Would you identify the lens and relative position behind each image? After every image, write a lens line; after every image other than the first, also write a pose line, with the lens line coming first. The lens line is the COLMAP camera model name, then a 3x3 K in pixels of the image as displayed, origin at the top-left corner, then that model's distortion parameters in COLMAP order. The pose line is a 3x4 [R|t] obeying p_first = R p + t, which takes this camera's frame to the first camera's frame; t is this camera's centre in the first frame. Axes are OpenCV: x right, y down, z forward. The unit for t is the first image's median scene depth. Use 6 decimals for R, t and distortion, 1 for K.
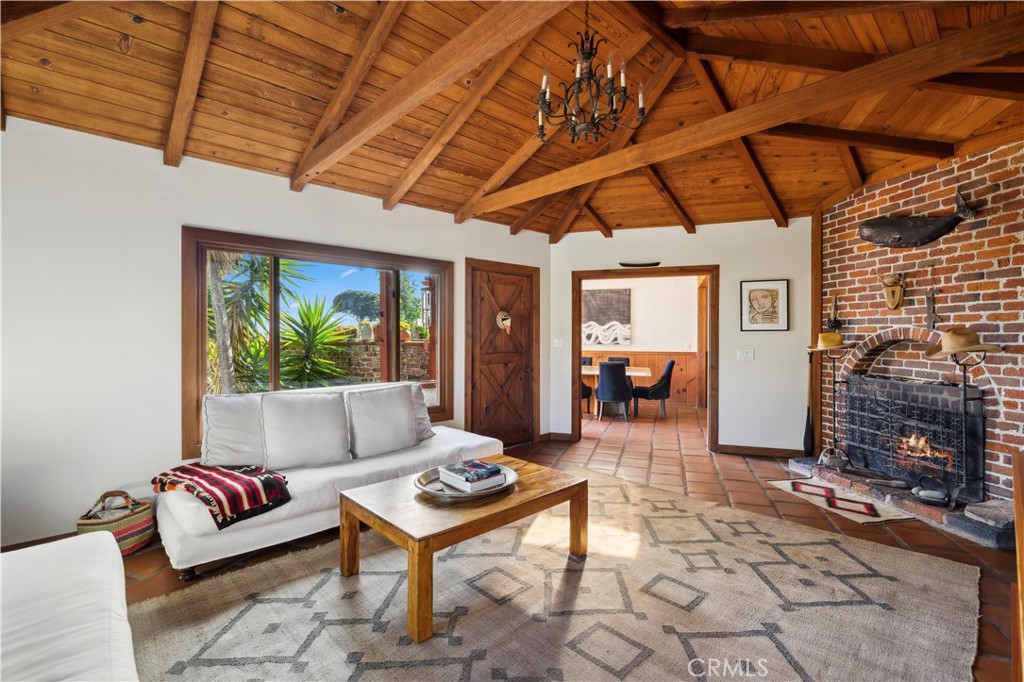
lens RADIAL K [[469.5, 0, 515.4], [0, 469.5, 338.8], [0, 0, 1]] dist [-0.004459, -0.000166]
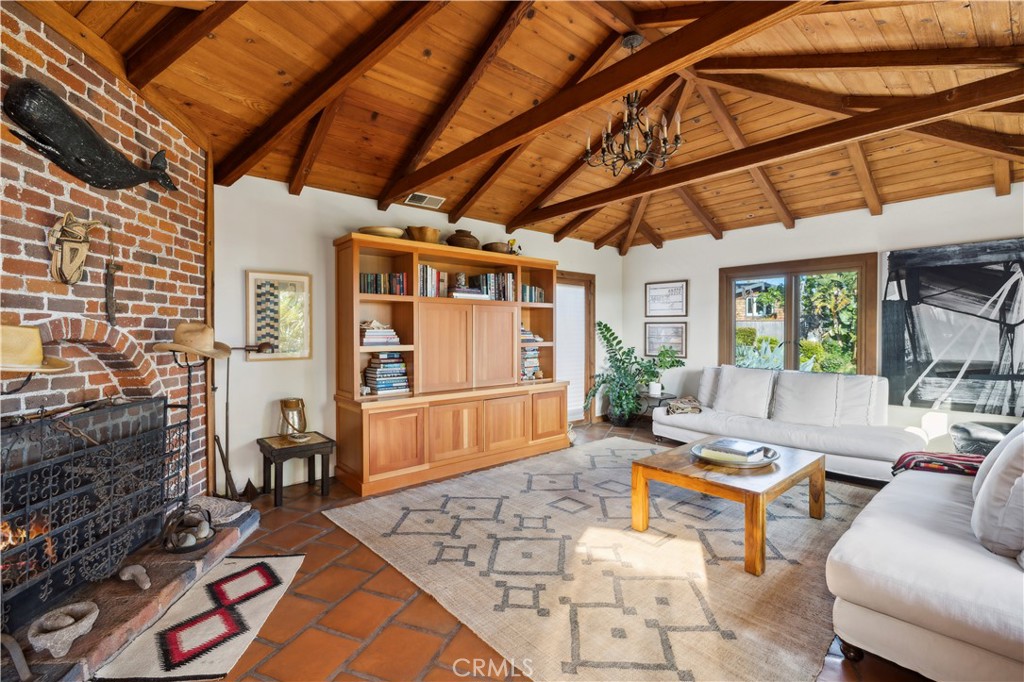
lens RADIAL K [[469.5, 0, 505.2], [0, 469.5, 337.2], [0, 0, 1]] dist [-0.004459, -0.000166]
pose [[-0.998278, -0.000631, 0.058649, 0.313172], [0.000525, 0.999806, 0.019701, -0.013230], [-0.058650, 0.019697, -0.998084, 1.707117]]
